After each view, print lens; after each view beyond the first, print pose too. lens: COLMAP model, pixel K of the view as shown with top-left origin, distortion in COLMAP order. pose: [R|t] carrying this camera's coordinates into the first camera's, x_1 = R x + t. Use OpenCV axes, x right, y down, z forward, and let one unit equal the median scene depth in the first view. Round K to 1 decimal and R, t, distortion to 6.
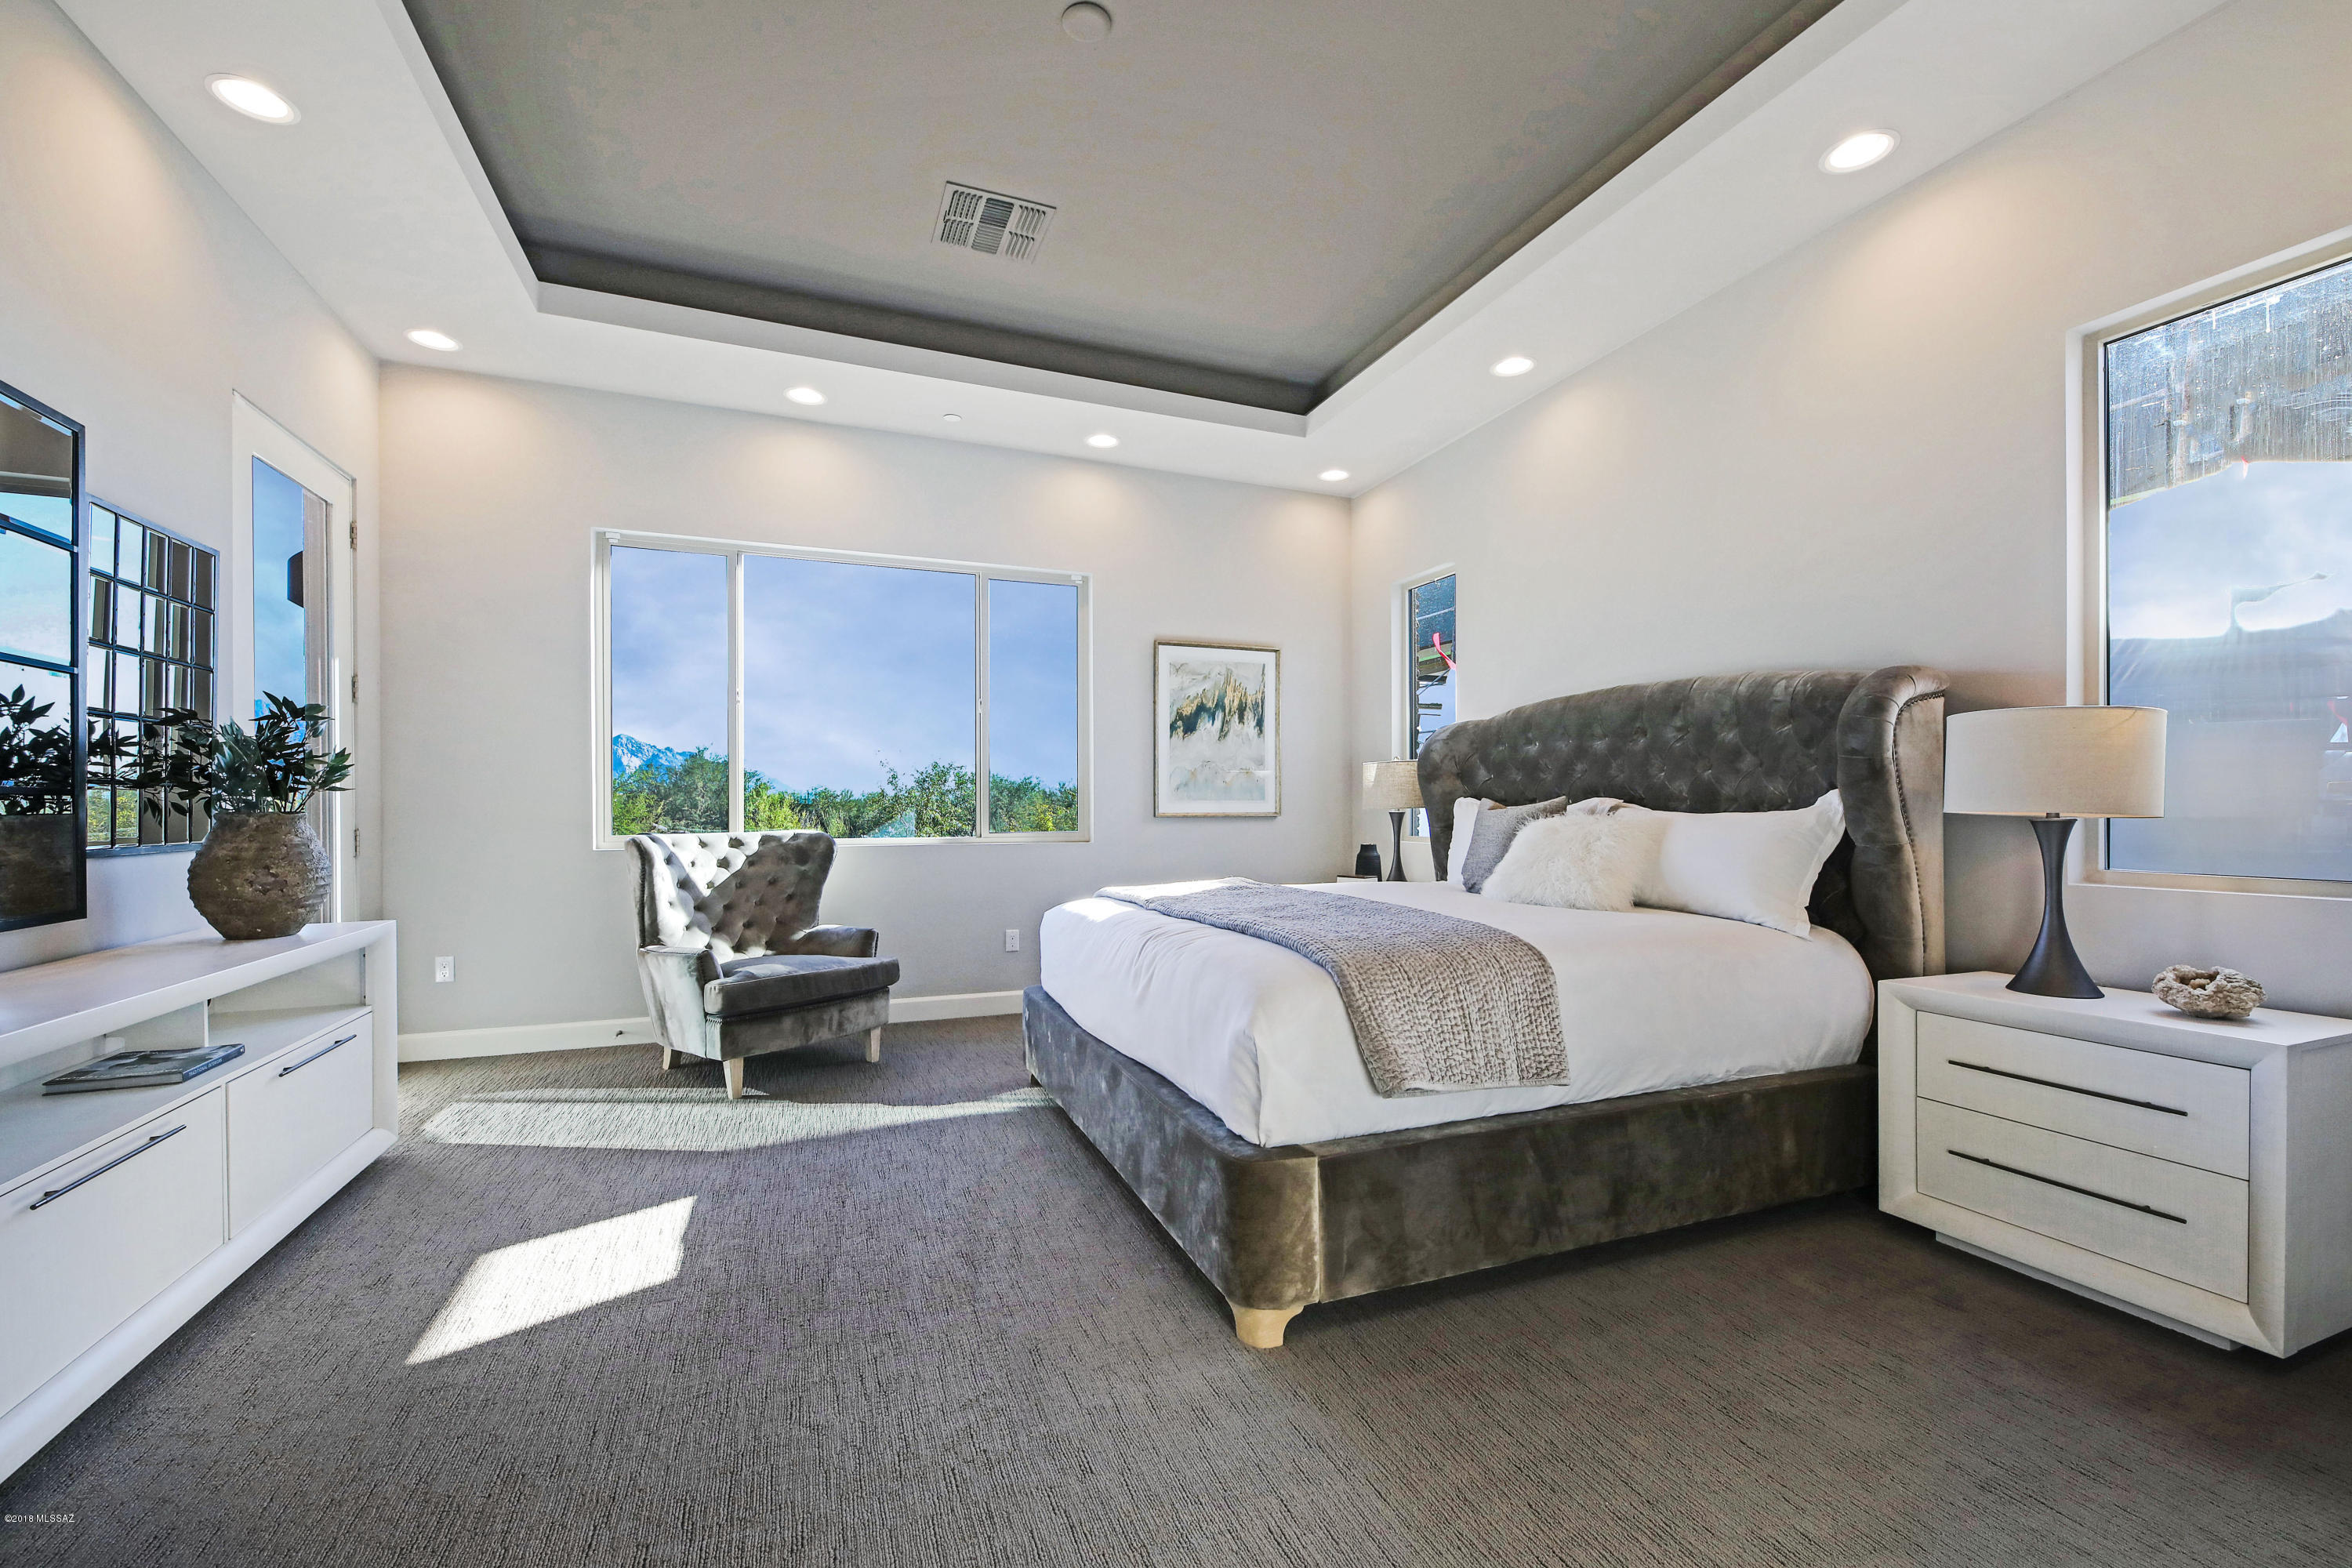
lens RADIAL K [[941.8, 0, 1181.4], [0, 941.8, 791.3], [0, 0, 1]] dist [0.019845, -0.011010]
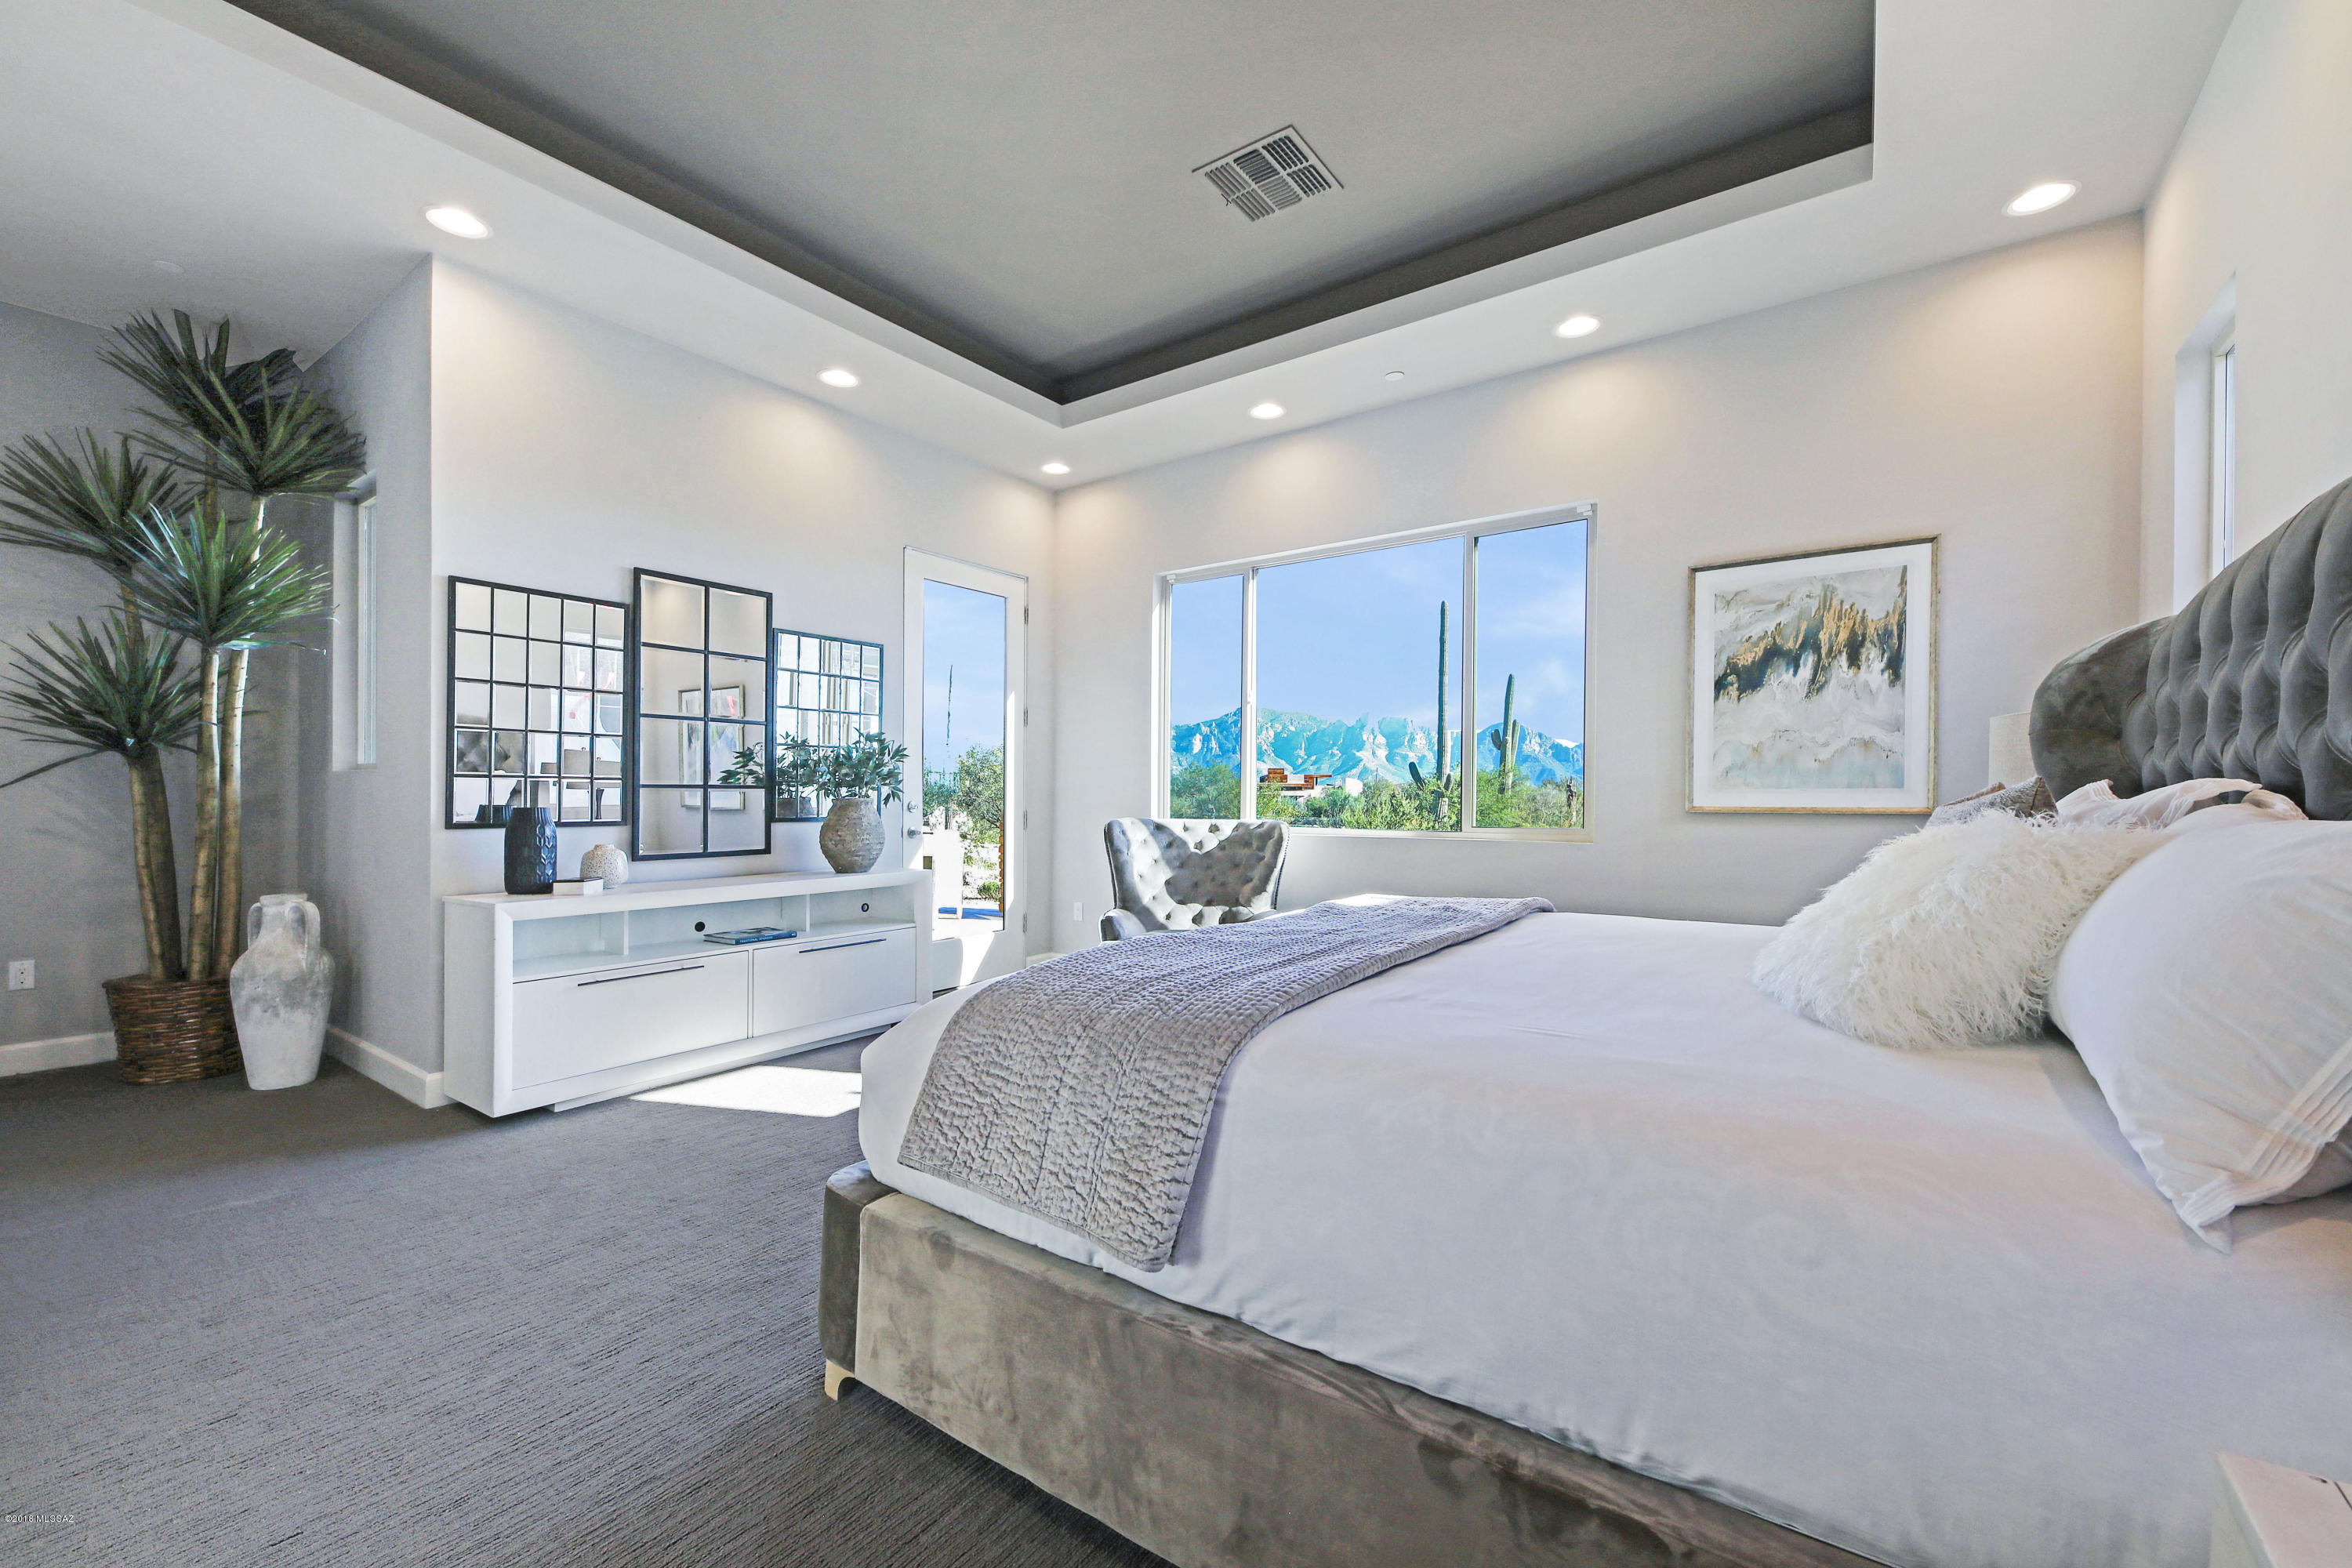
lens RADIAL K [[950.6, 0, 1180.9], [0, 950.6, 780.5], [0, 0, 1]] dist [0.018015, -0.000059]
pose [[0.540461, -0.012007, -0.841283, 0.426212], [0.009764, 0.999920, -0.007998, 0.005118], [0.841312, -0.003891, 0.540535, 0.321164]]
